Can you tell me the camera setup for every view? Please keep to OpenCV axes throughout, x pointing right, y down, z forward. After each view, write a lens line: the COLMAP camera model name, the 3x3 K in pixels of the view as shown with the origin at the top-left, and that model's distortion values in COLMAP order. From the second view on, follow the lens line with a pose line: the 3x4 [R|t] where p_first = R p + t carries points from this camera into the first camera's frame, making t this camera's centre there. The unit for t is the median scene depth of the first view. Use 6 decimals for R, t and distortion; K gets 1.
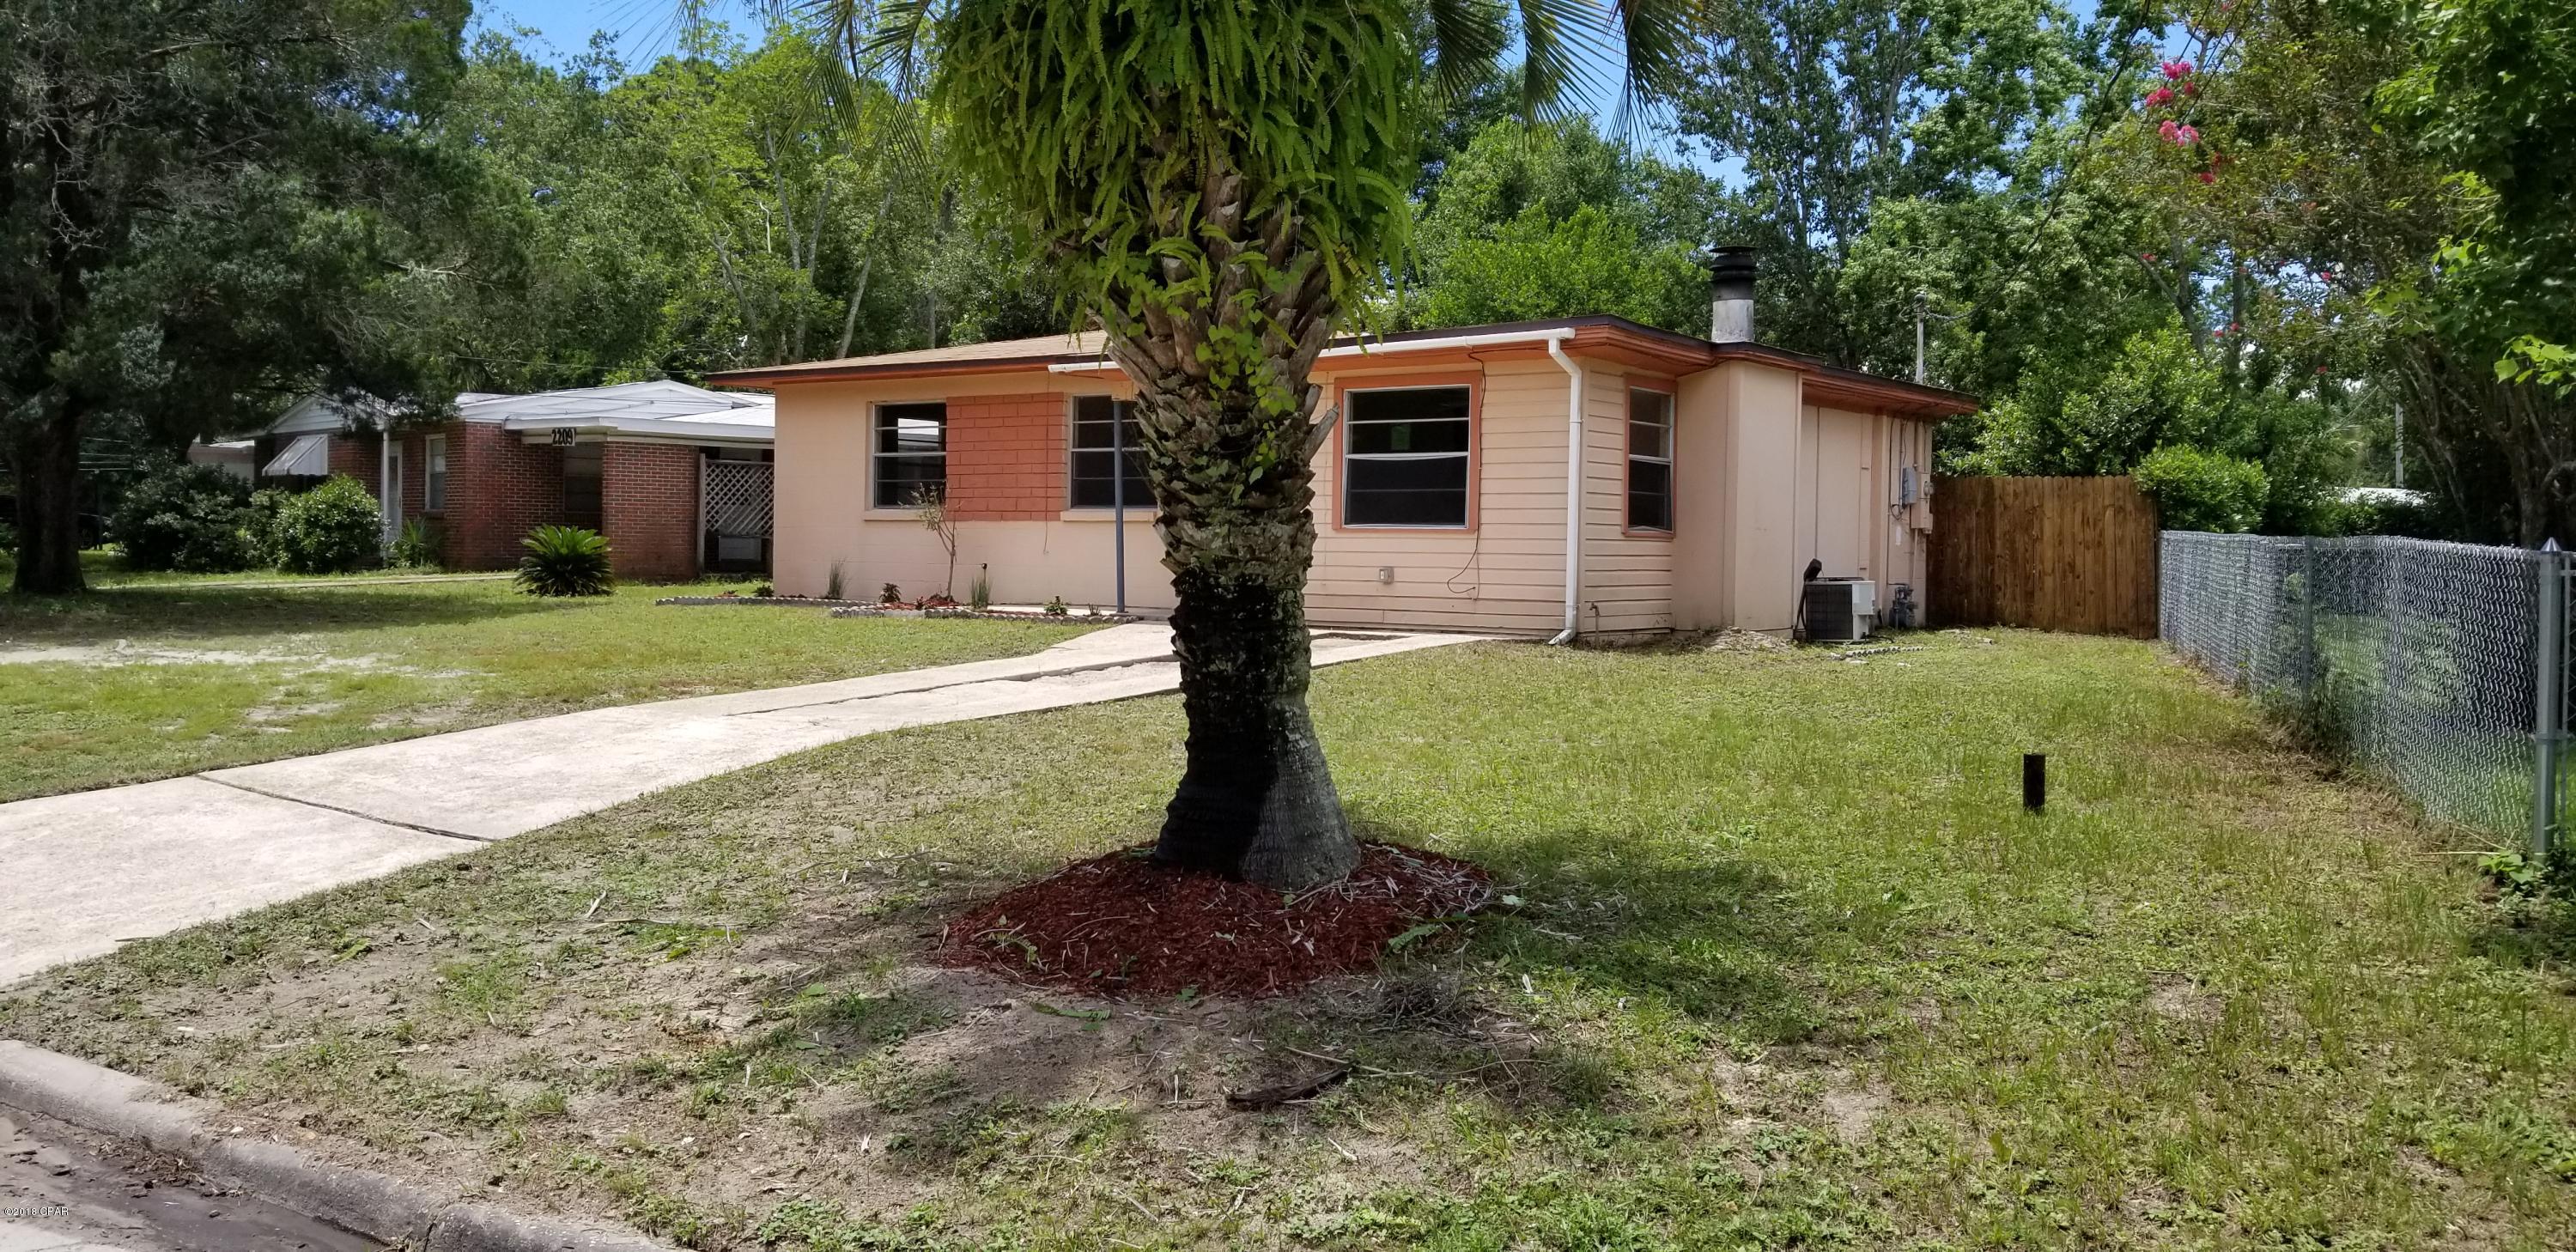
lens RADIAL K [[2038.6, 0, 1288.0], [0, 2038.6, 626.0], [0, 0, 1]] dist [0.096307, -0.181336]
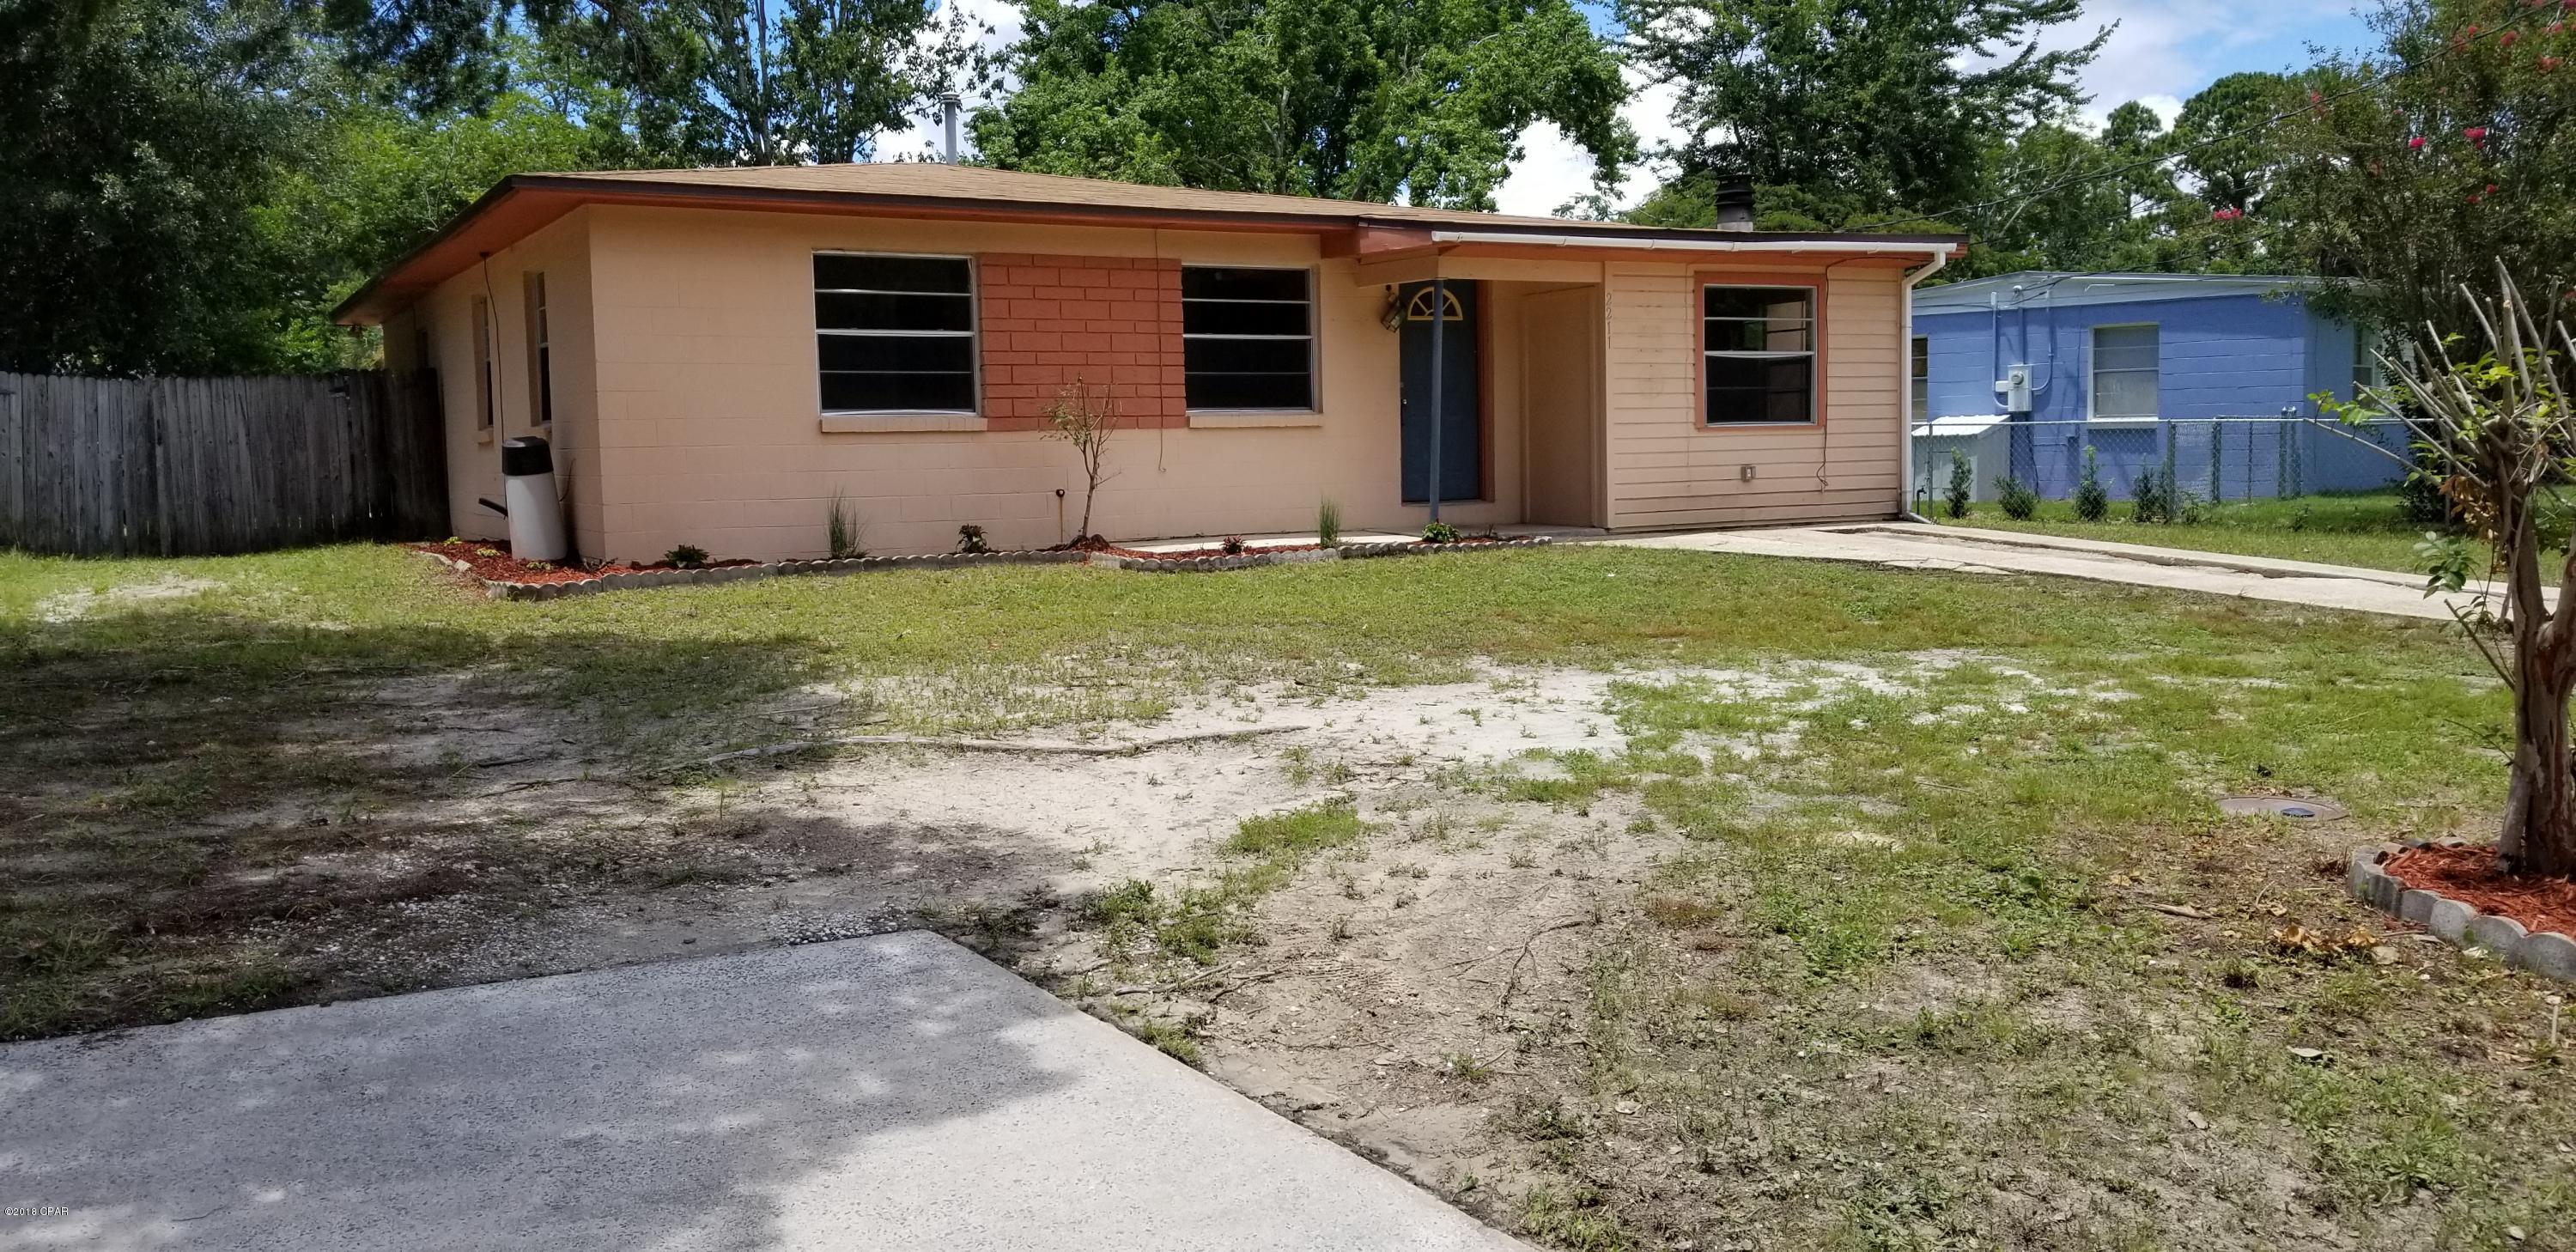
lens RADIAL K [[2031.2, 0, 1309.6], [0, 2031.2, 606.6], [0, 0, 1]] dist [0.100056, -0.151076]
pose [[0.406431, -0.094799, 0.908750, -0.761683], [0.060148, 0.995221, 0.076919, -0.039338], [-0.911700, 0.023397, 0.410191, 0.621928]]
